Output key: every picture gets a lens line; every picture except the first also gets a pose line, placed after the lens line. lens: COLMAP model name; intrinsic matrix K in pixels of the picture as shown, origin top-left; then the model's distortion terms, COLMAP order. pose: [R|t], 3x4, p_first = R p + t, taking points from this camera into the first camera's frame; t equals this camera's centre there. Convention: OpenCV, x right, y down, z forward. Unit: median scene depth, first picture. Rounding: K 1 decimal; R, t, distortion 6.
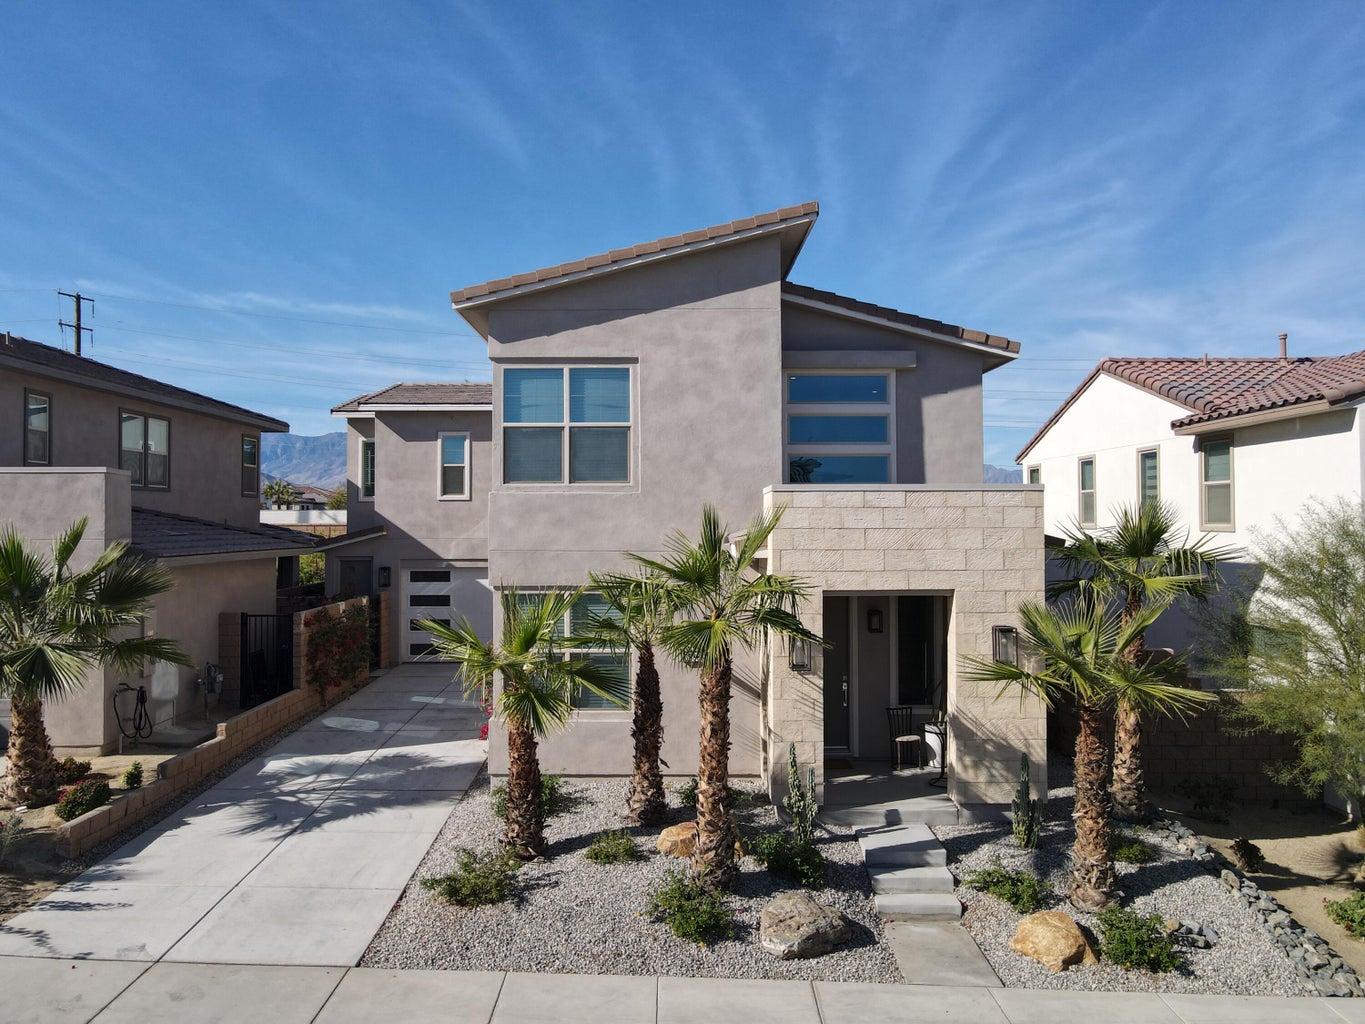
lens RADIAL K [[996.1, 0, 682.5], [0, 996.1, 512.0], [0, 0, 1]] dist [0.010886, 0.004972]
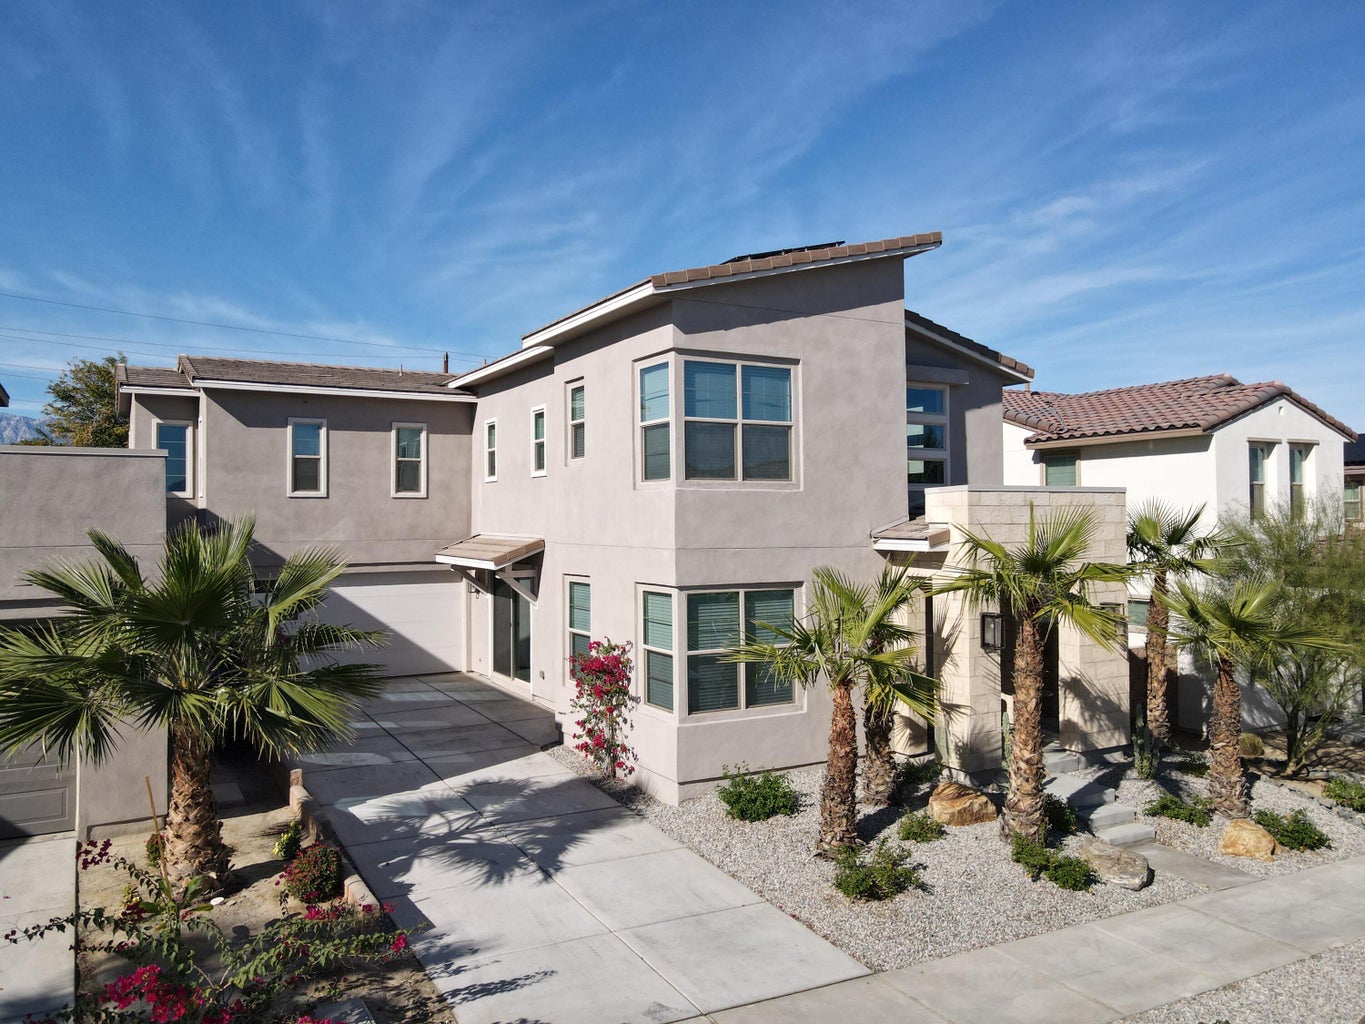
lens RADIAL K [[988.1, 0, 682.5], [0, 988.1, 512.0], [0, 0, 1]] dist [0.004011, 0.002126]
pose [[0.879779, 0.000560, 0.475383, -0.637402], [0.000125, 0.999999, -0.001408, 0.004089], [-0.475383, 0.001298, 0.879778, 0.160551]]
